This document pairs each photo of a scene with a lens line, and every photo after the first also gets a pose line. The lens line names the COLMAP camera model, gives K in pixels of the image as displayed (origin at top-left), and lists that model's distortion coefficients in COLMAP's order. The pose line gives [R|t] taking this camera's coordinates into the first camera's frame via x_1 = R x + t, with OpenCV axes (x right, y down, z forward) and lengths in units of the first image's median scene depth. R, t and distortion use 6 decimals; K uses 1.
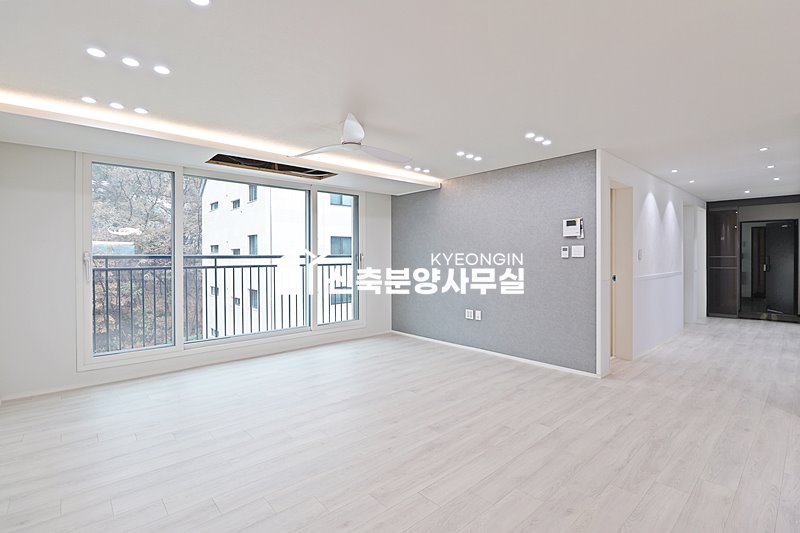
lens RADIAL K [[376.1, 0, 401.5], [0, 376.1, 257.0], [0, 0, 1]] dist [-0.004556, -0.011056]
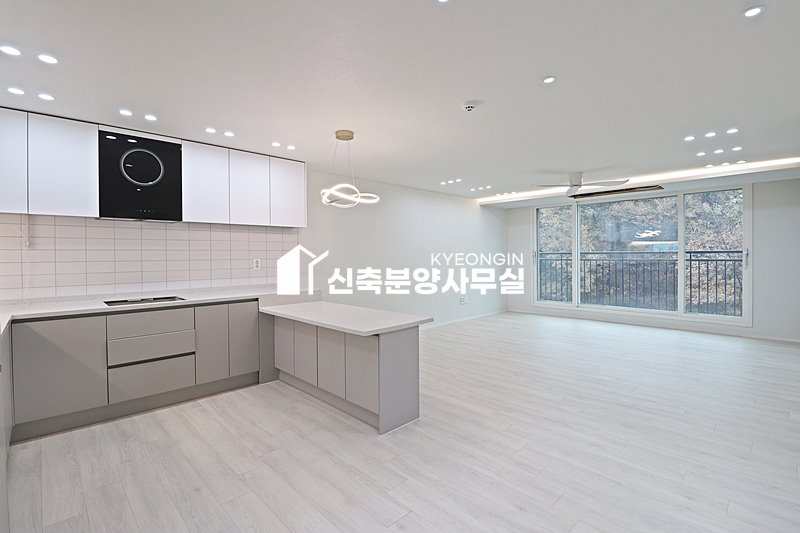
lens RADIAL K [[368.2, 0, 399.7], [0, 368.2, 258.7], [0, 0, 1]] dist [-0.002775, -0.011439]
pose [[0.041322, 0.013319, -0.999057, 1.194642], [0.006907, 0.999883, 0.013616, -0.004363], [0.999122, -0.007463, 0.041225, 0.126002]]
